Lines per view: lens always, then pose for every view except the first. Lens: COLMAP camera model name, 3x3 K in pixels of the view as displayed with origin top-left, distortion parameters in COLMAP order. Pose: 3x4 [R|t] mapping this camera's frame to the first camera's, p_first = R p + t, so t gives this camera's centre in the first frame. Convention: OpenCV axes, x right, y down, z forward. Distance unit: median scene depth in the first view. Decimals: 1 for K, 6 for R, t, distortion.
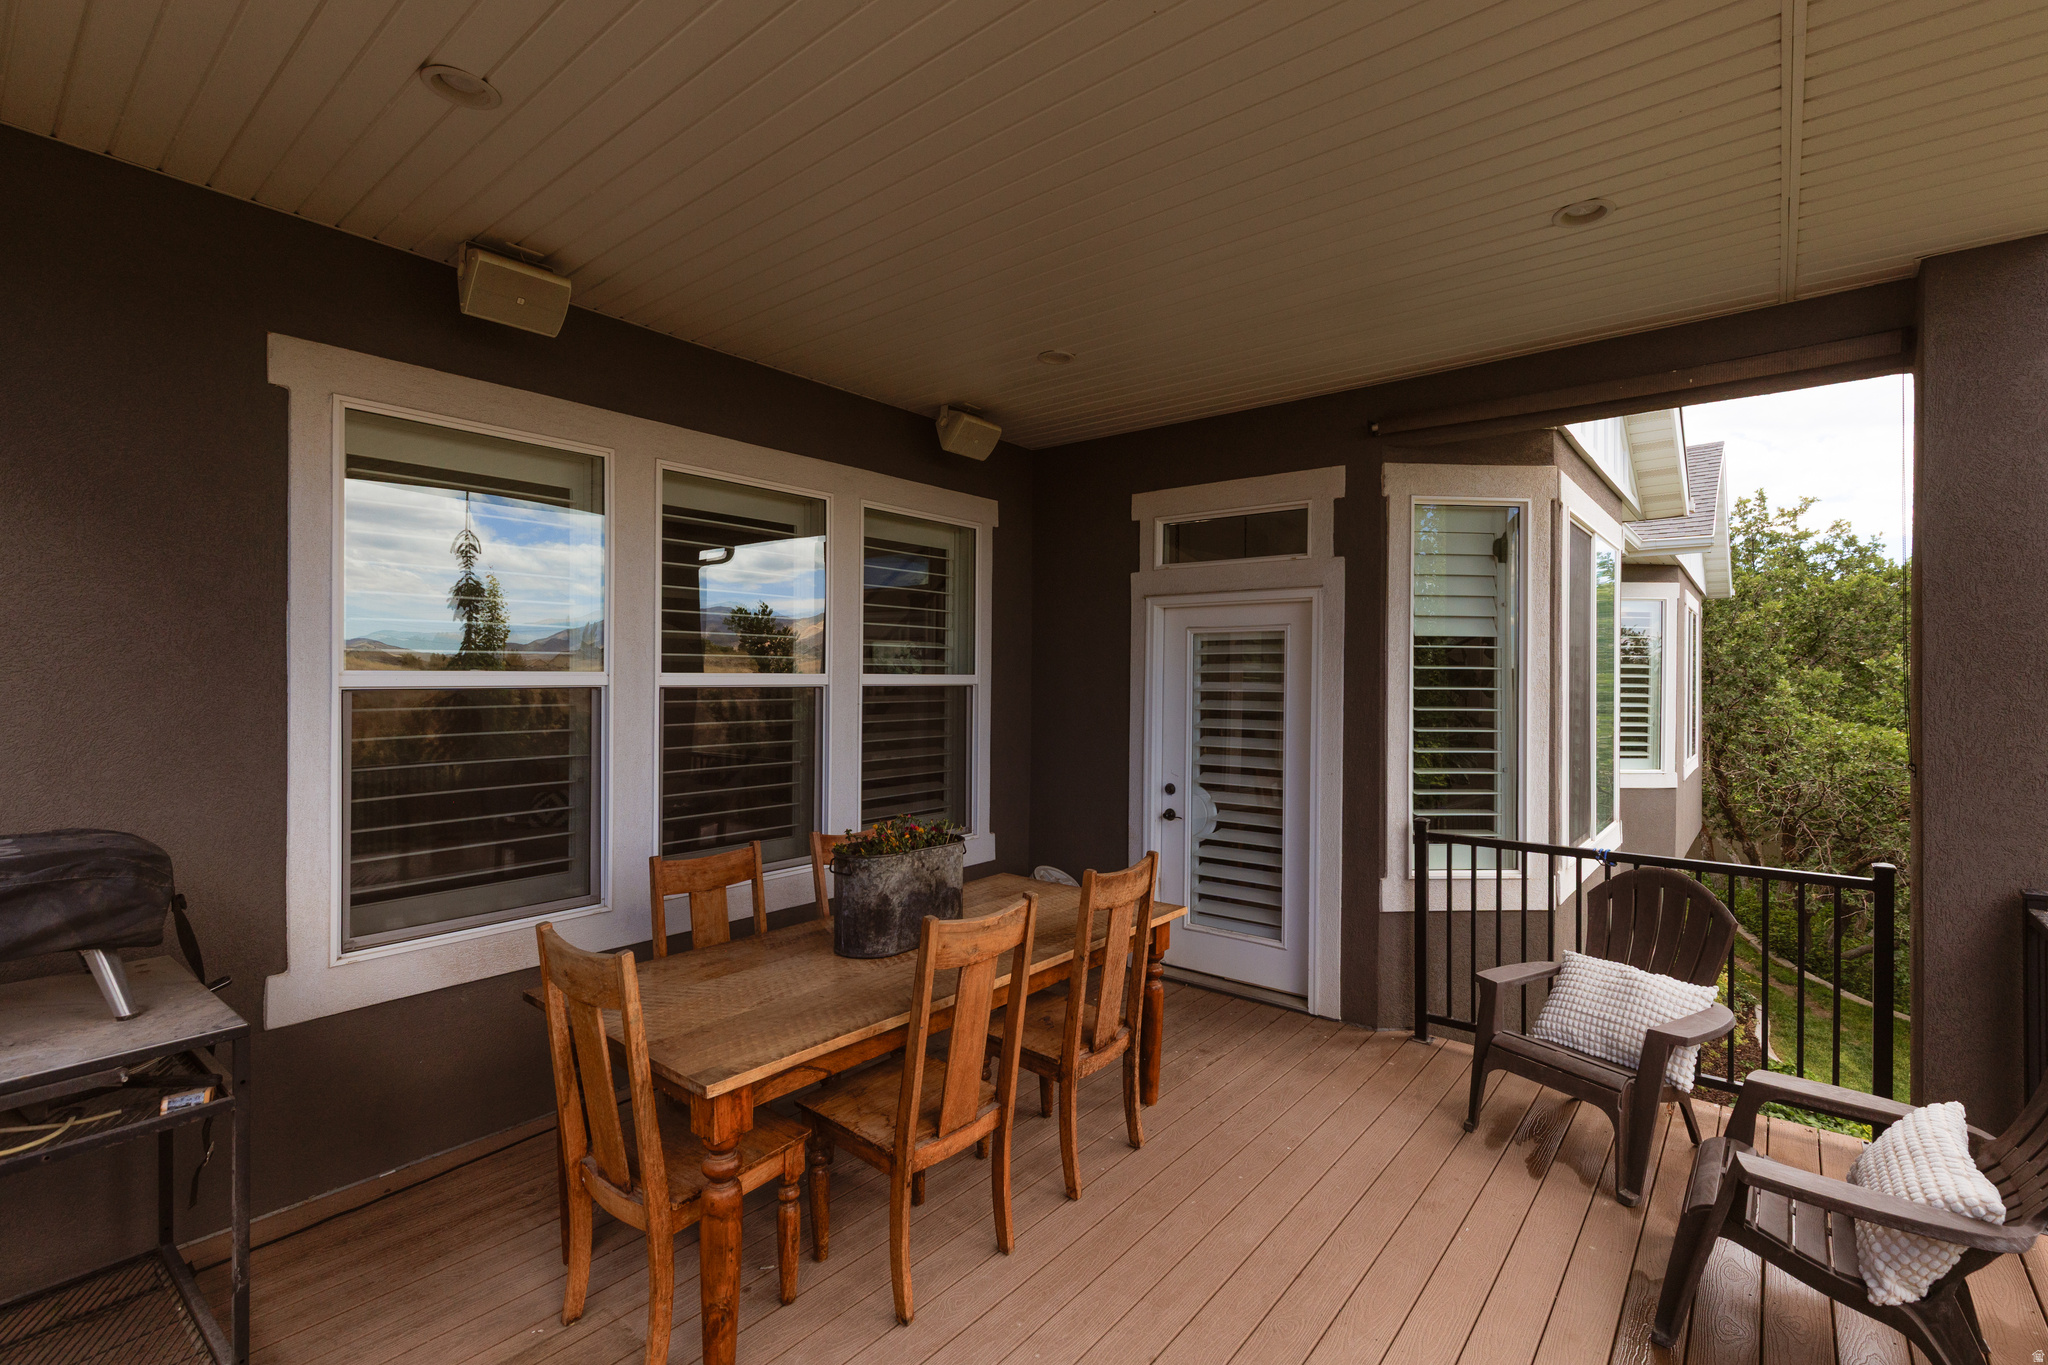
lens RADIAL K [[910.3, 0, 1045.2], [0, 910.3, 678.8], [0, 0, 1]] dist [0.002772, 0.000173]
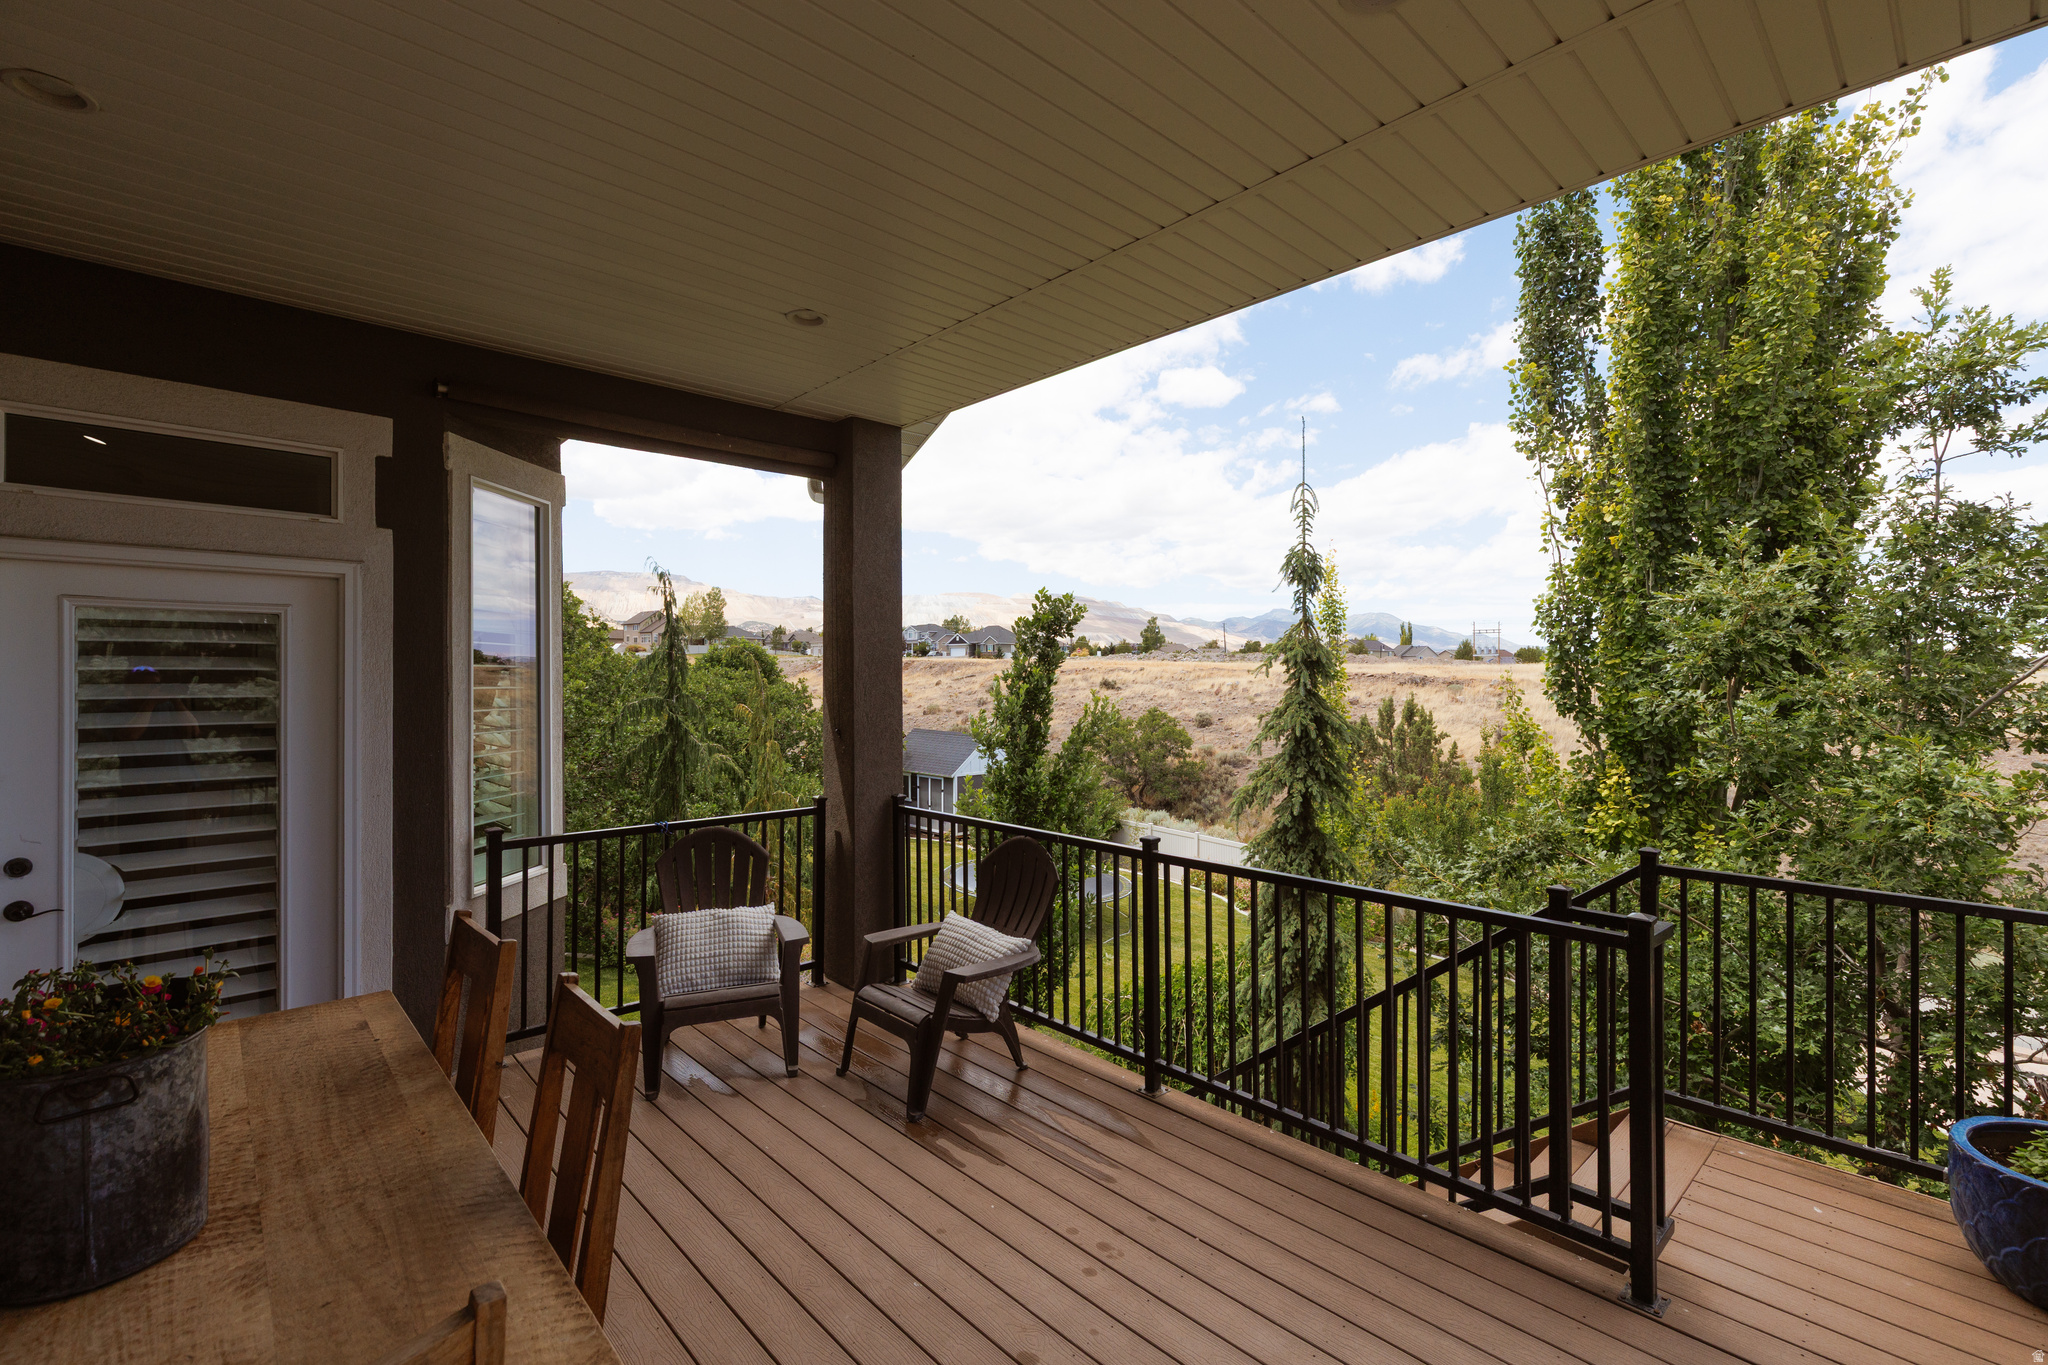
lens RADIAL K [[910.3, 0, 1017.5], [0, 910.3, 676.1], [0, 0, 1]] dist [0.002772, 0.000173]
pose [[0.160744, -0.004580, 0.986986, -0.388745], [0.005783, 0.999976, 0.003698, -0.001438], [-0.986979, 0.005114, 0.160767, 0.303462]]
